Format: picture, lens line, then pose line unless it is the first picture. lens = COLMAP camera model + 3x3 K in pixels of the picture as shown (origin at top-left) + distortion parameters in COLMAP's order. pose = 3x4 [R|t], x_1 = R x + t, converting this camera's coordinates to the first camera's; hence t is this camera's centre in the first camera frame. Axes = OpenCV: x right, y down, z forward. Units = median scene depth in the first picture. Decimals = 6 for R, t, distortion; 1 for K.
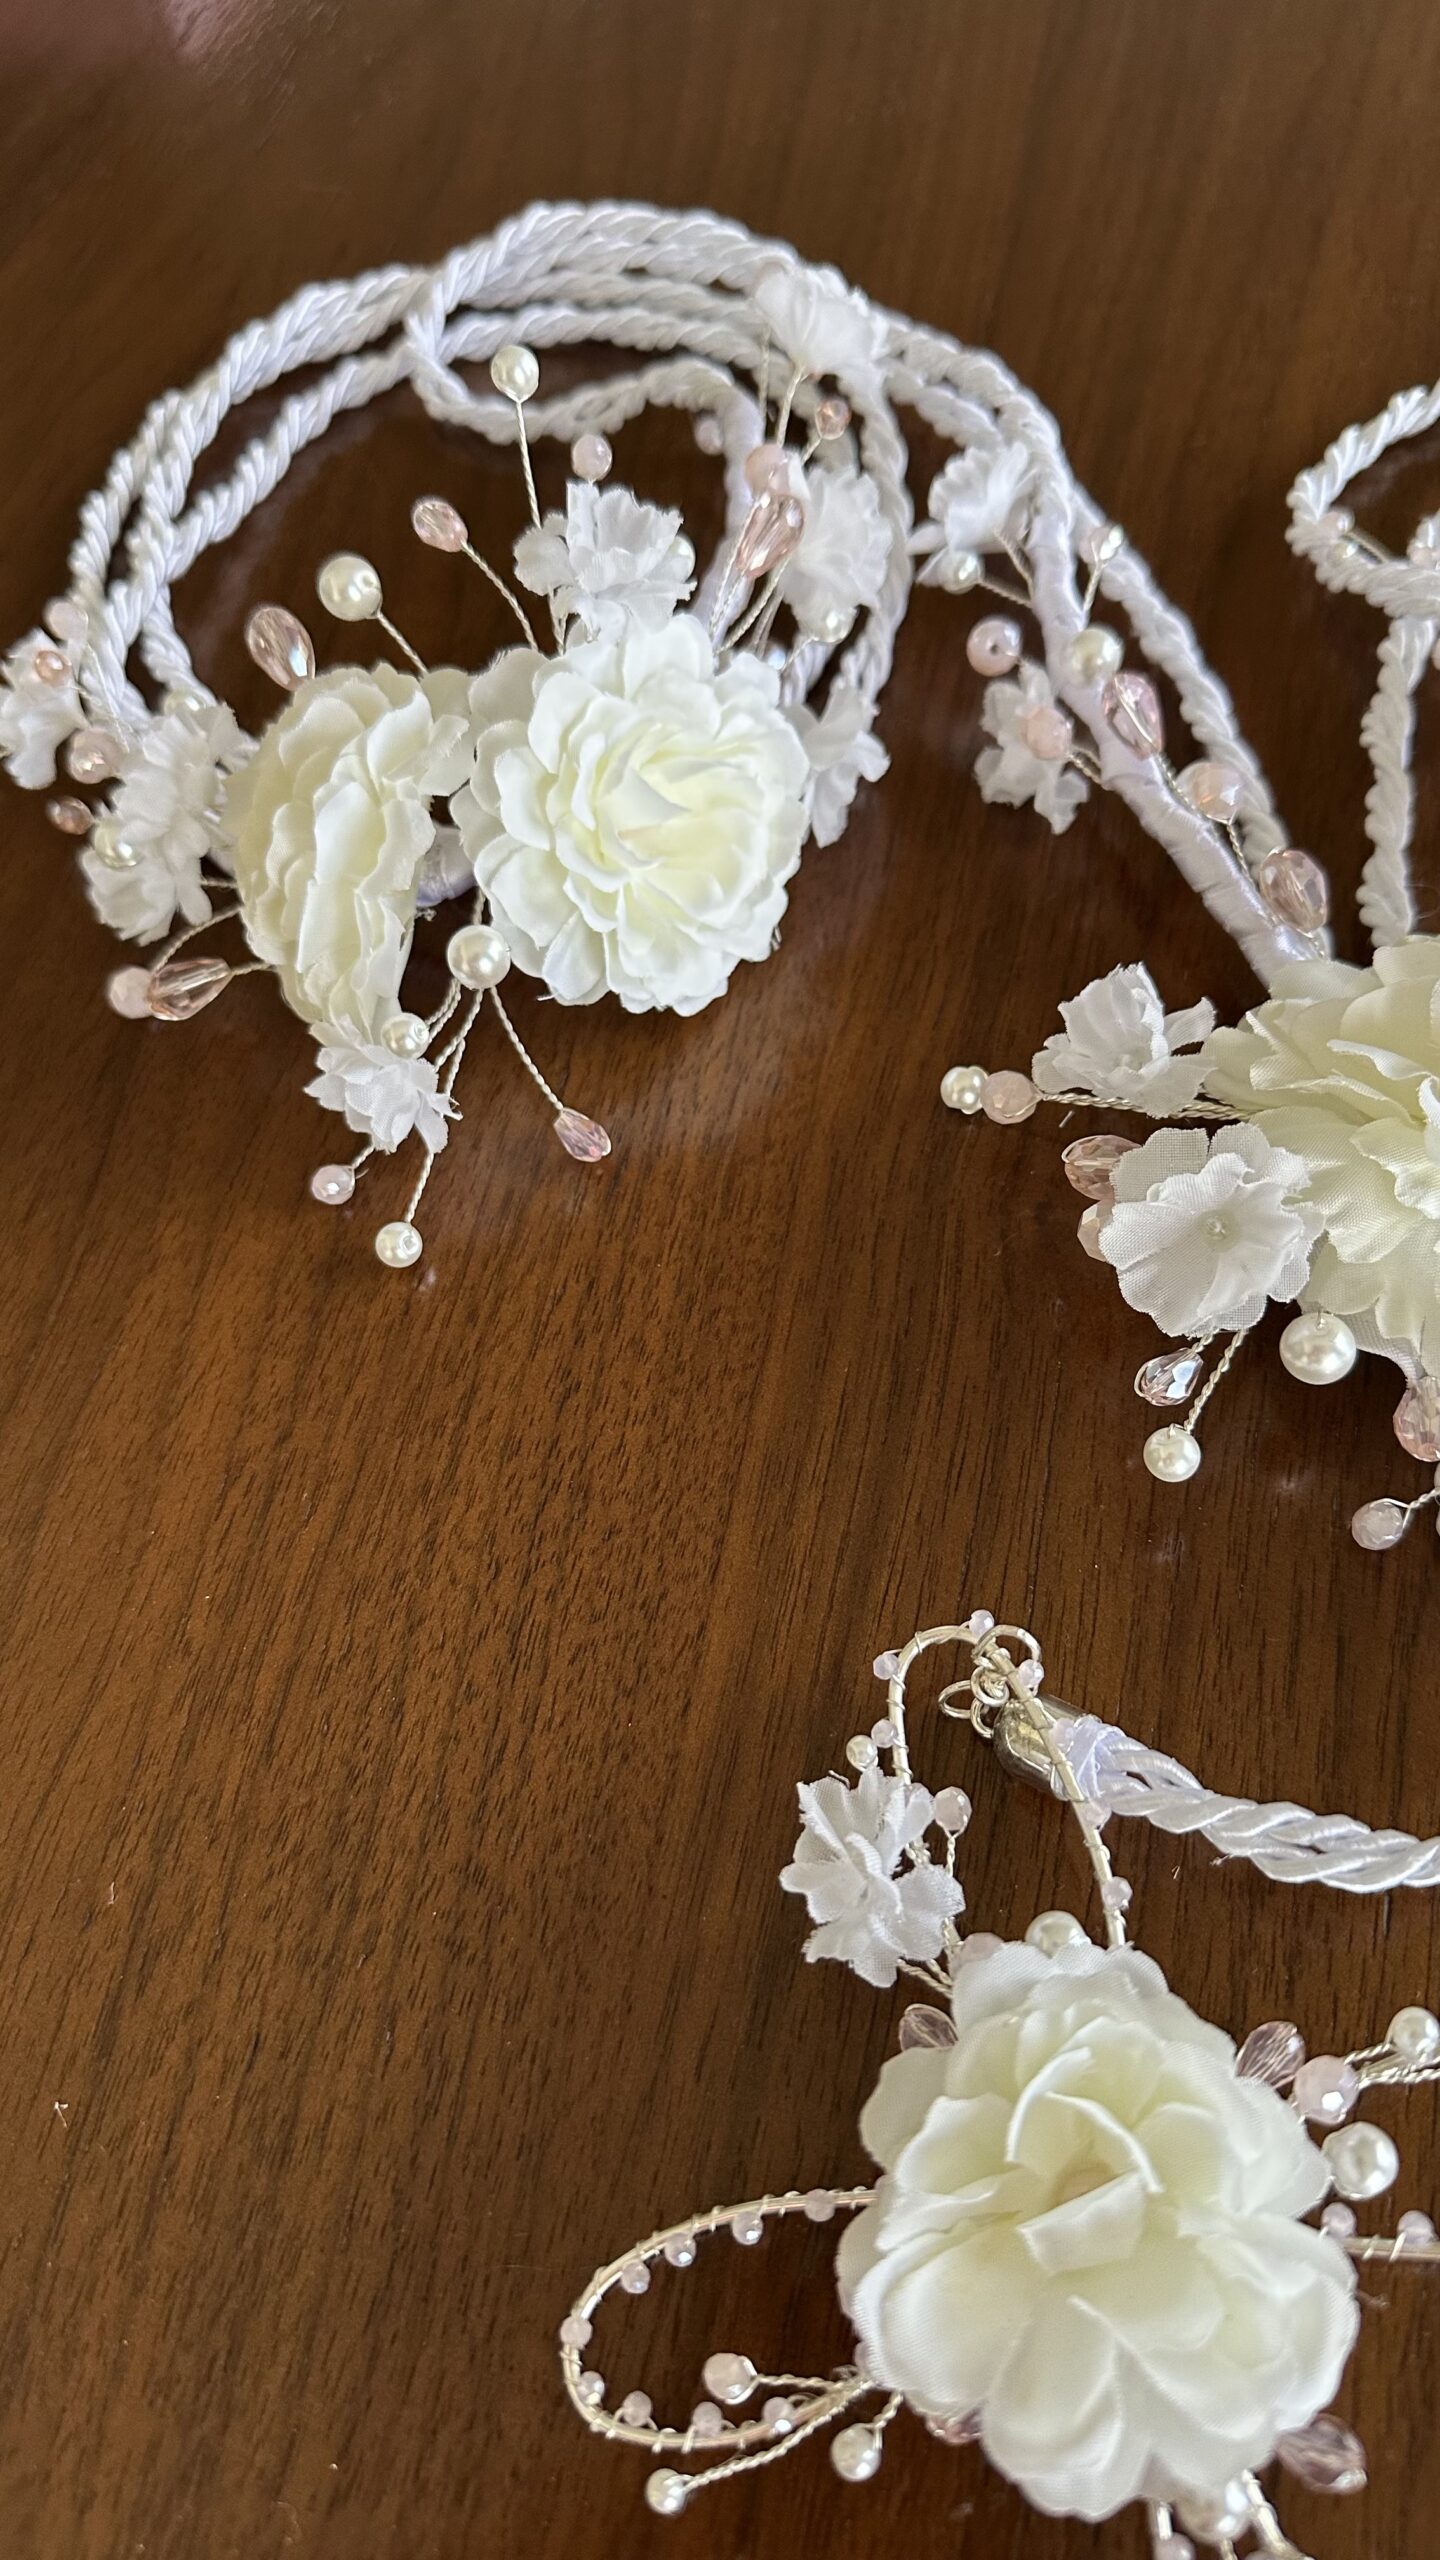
lens RADIAL K [[1840.5, 0, 707.9], [0, 1840.5, 1272.5], [0, 0, 1]] dist [0.116770, -0.273465]
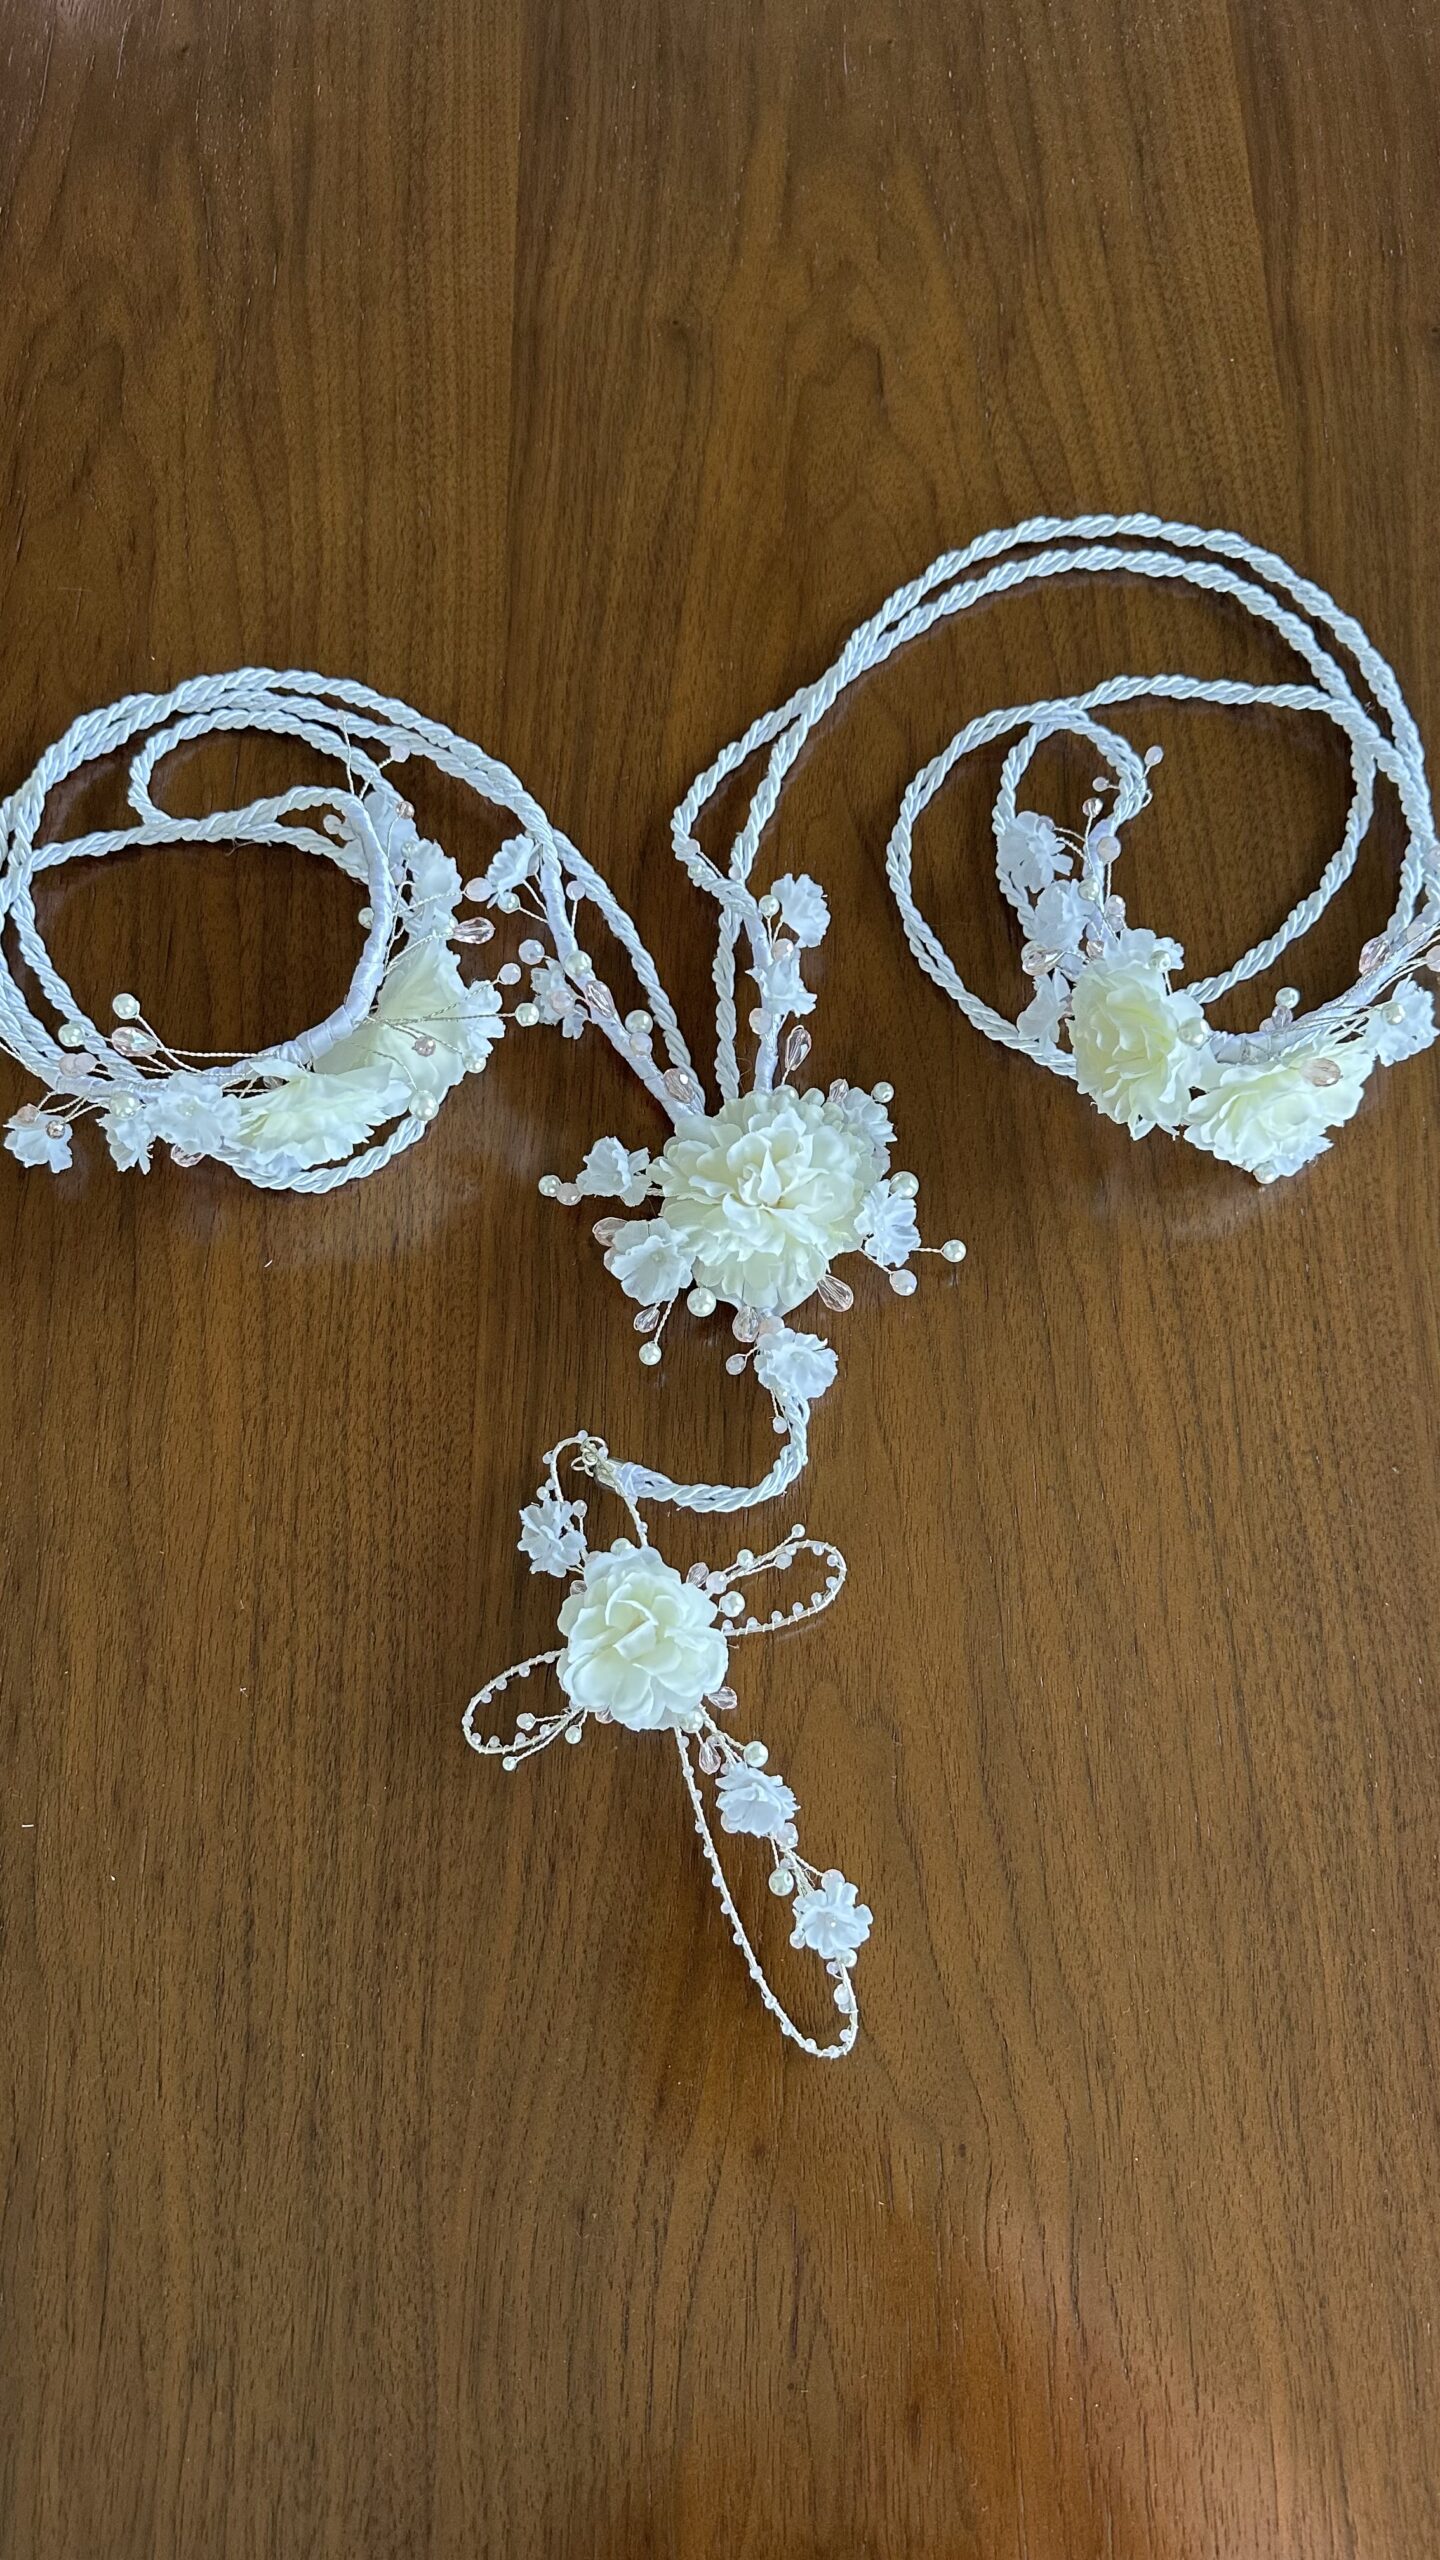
lens RADIAL K [[1822.3, 0, 702.4], [0, 1822.3, 1262.1], [0, 0, 1]] dist [0.171264, -0.384213]
pose [[0.975054, -0.161983, 0.151759, -0.031115], [0.130847, 0.971733, 0.196505, -0.484517], [-0.179300, -0.171745, 0.968687, -1.335258]]
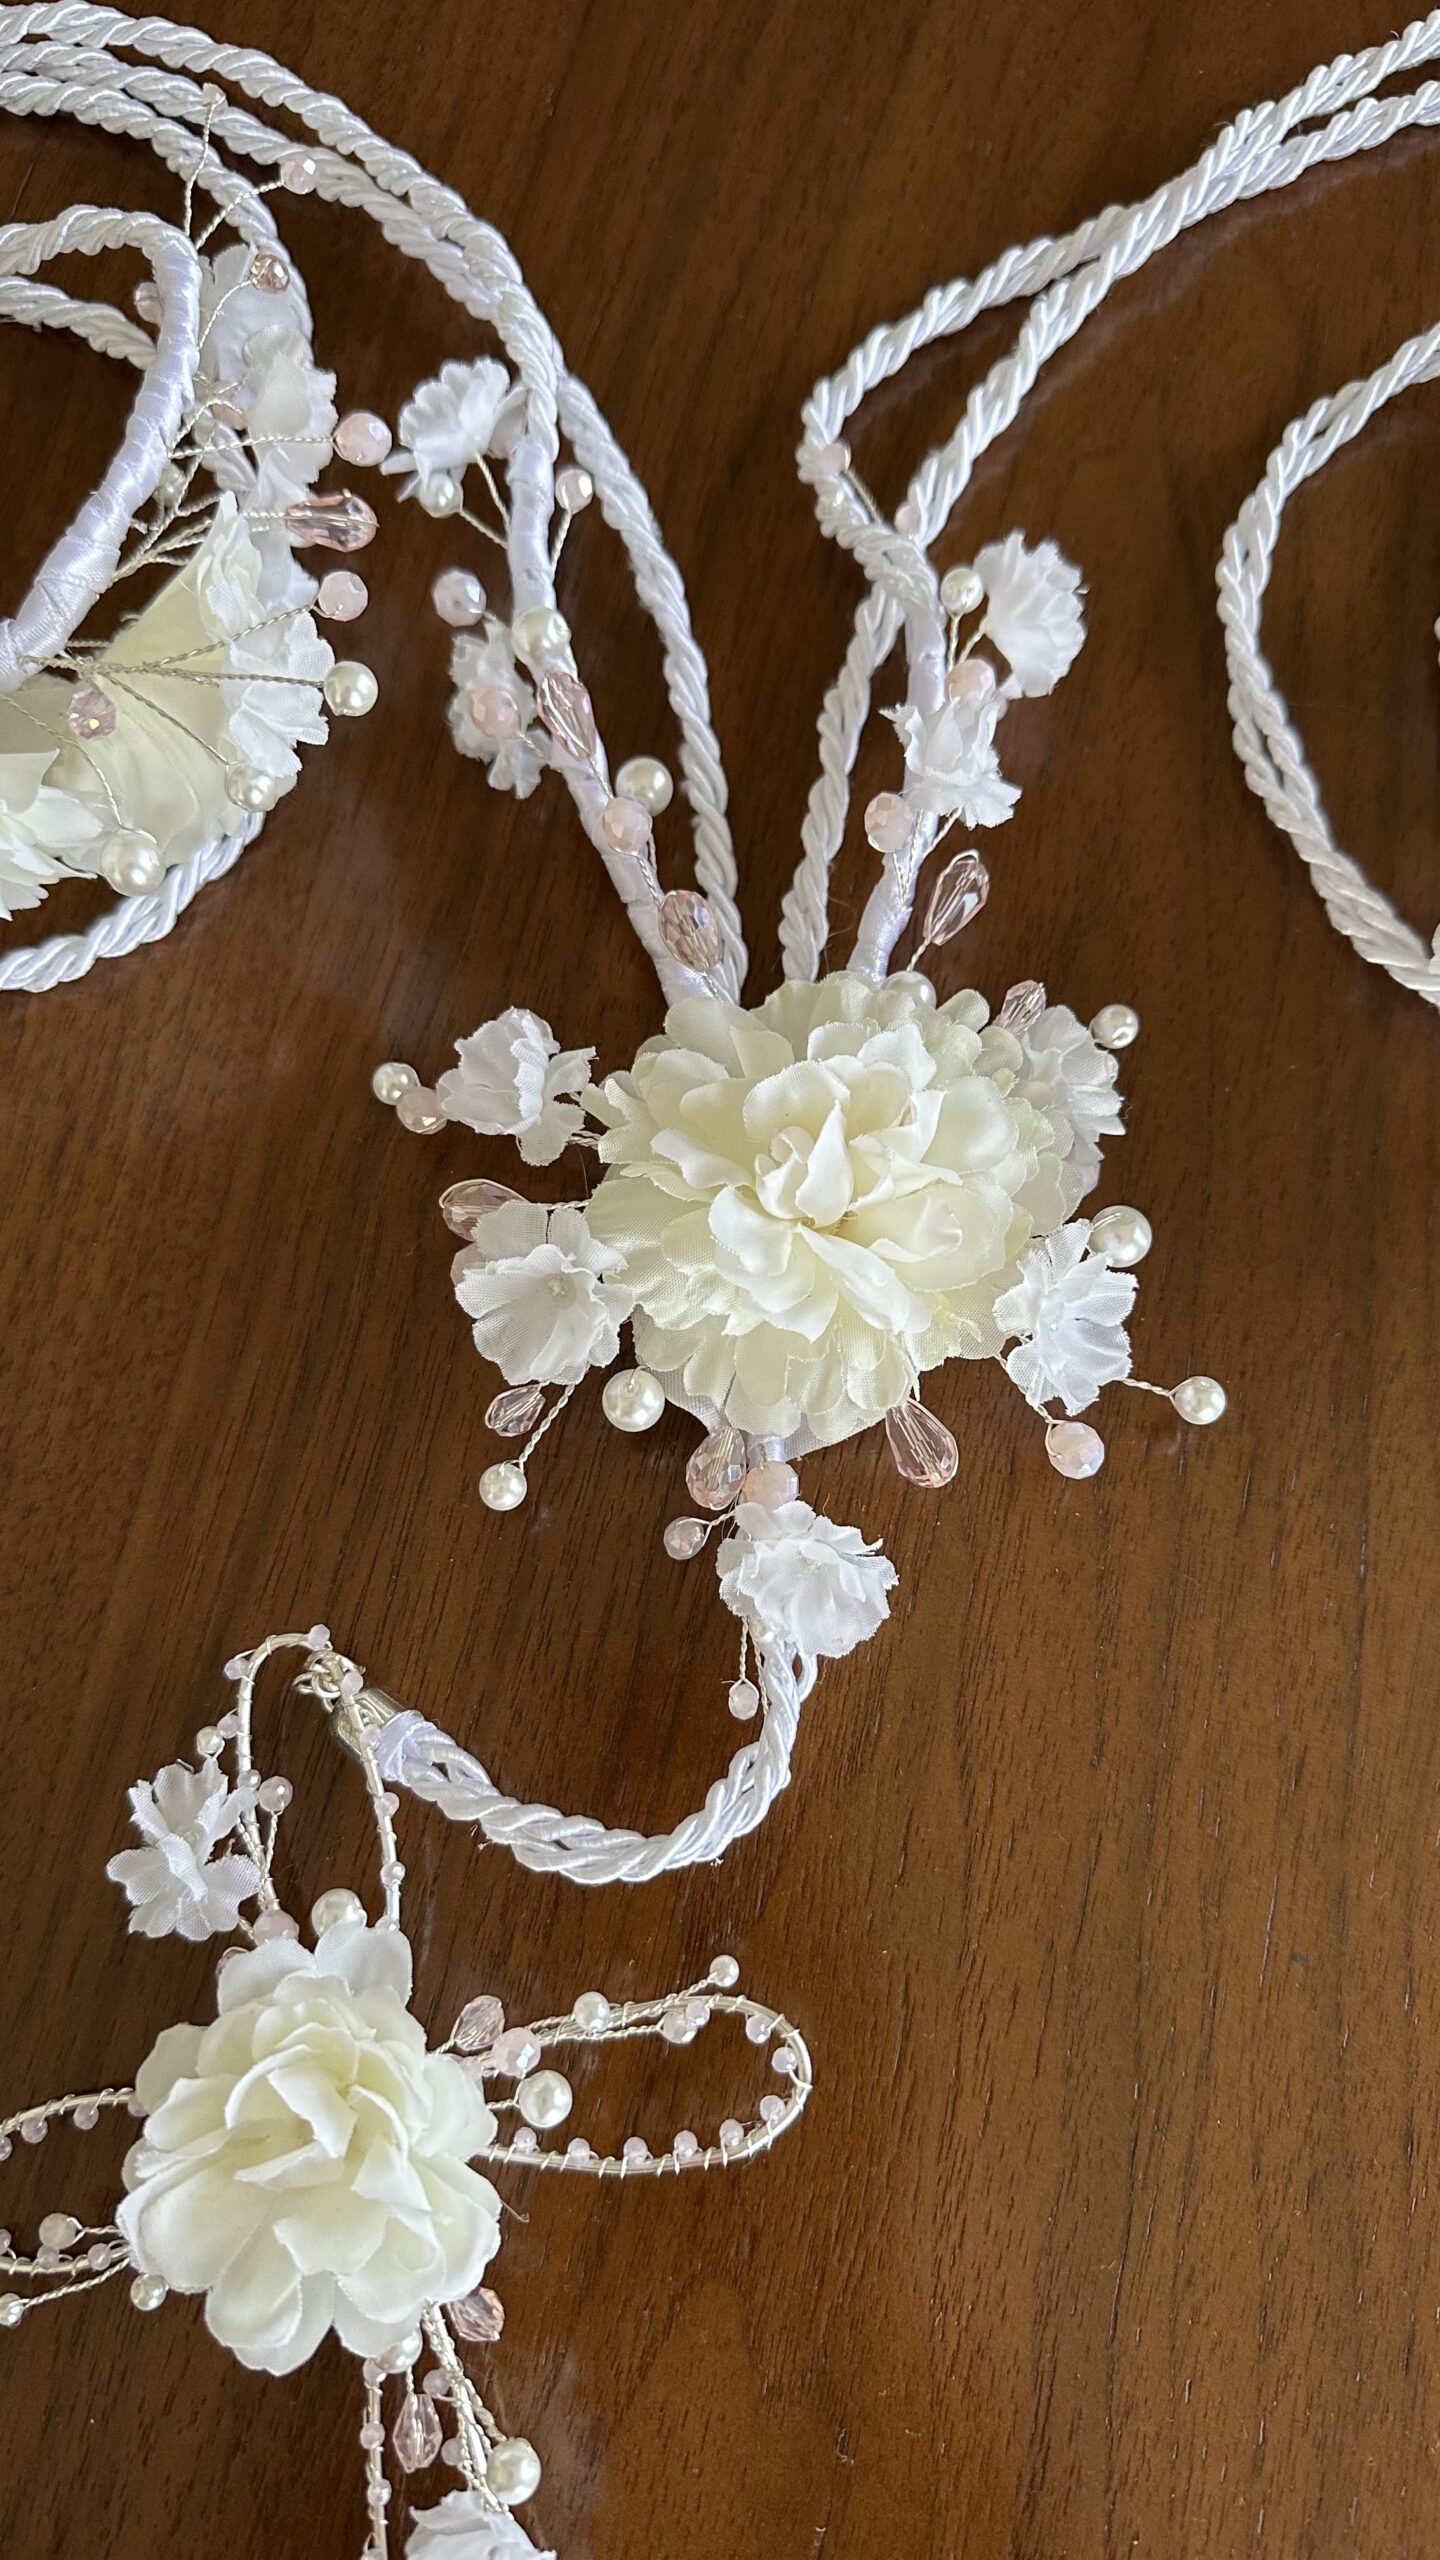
lens RADIAL K [[1875.7, 0, 725.8], [0, 1875.7, 1283.8], [0, 0, 1]] dist [0.076273, -0.175350]
pose [[0.995879, 0.028378, 0.086132, 0.280578], [-0.050542, 0.962280, 0.267325, -0.337051], [-0.075297, -0.270577, 0.959749, -0.091598]]
